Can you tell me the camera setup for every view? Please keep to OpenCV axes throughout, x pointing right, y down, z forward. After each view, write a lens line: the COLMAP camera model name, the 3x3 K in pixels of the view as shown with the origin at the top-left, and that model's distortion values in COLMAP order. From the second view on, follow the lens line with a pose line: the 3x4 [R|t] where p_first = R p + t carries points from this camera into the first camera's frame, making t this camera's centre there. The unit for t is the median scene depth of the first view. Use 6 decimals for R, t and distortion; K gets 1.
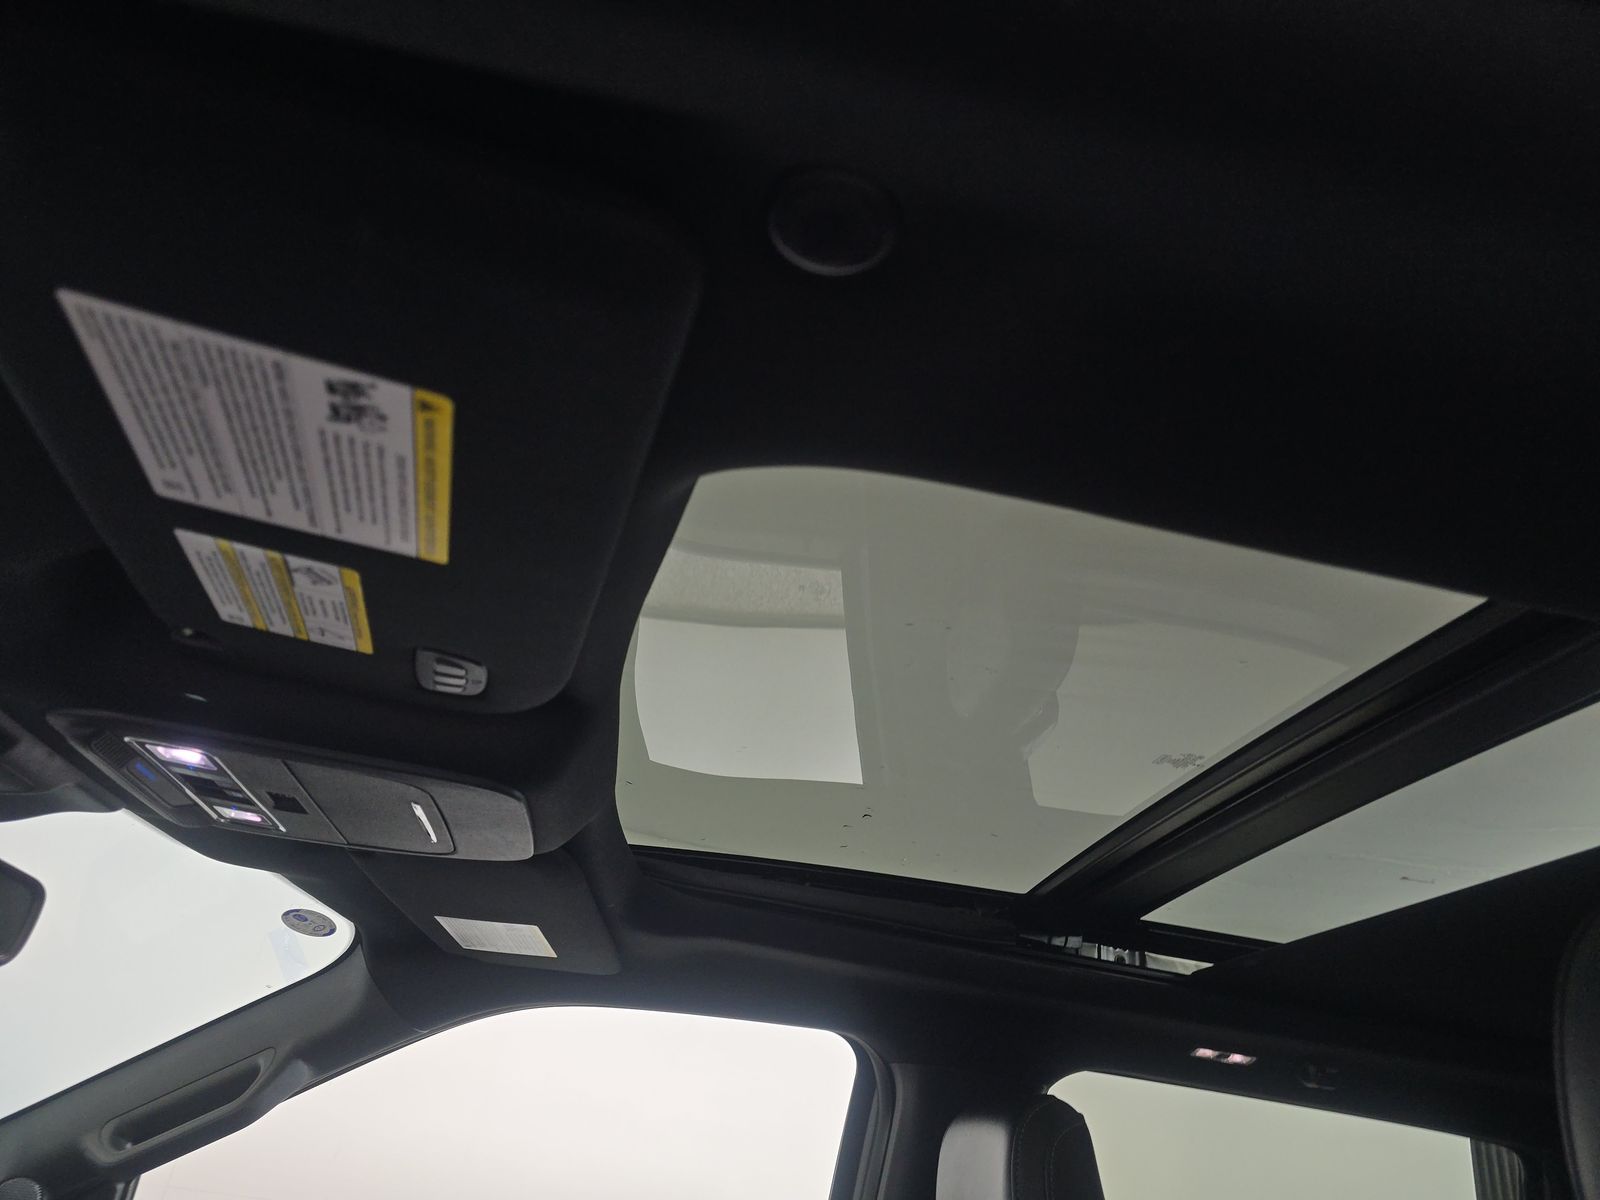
lens RADIAL K [[1063.0, 0, 800.0], [0, 1063.0, 600.0], [0, 0, 1]] dist [0.042164, -0.052686]
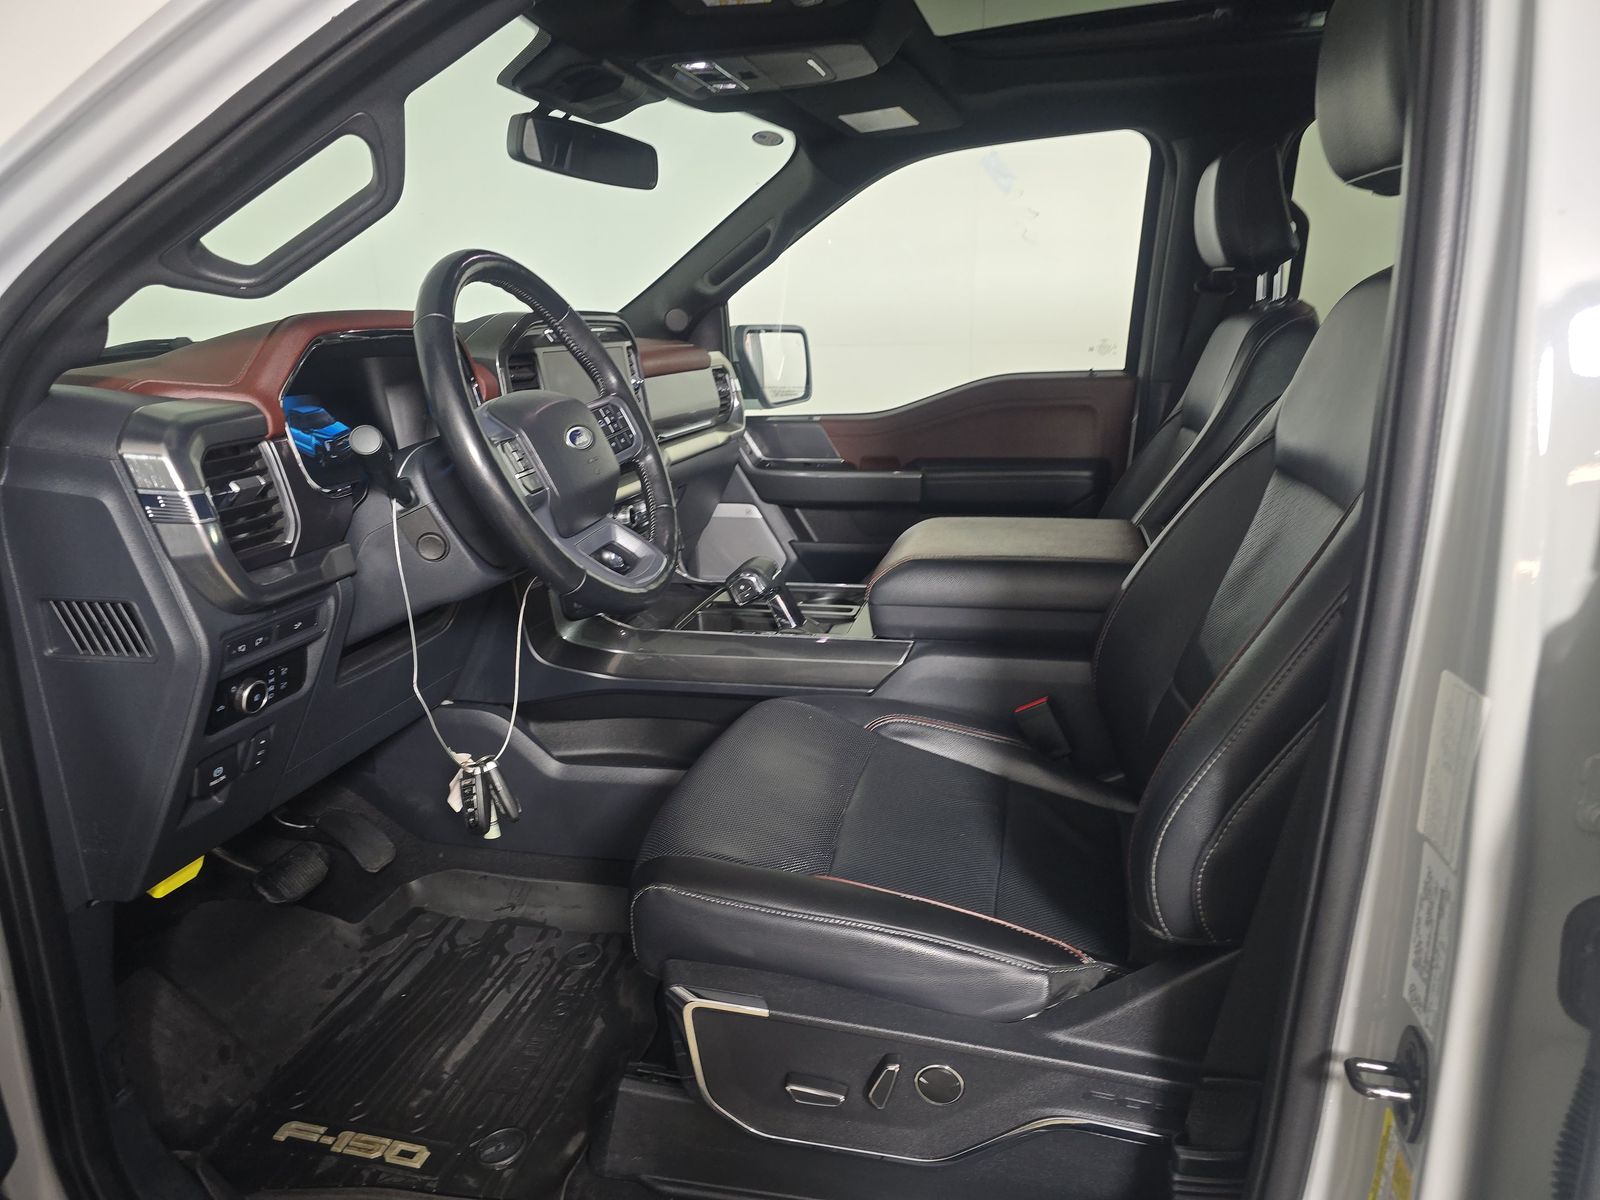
lens RADIAL K [[1063.0, 0, 800.0], [0, 1063.0, 600.0], [0, 0, 1]] dist [0.042164, -0.052686]
pose [[0.912462, -0.054196, -0.405557, 0.312365], [0.314720, 0.726366, 0.611019, -0.251952], [0.261468, -0.685168, 0.679837, -0.863694]]
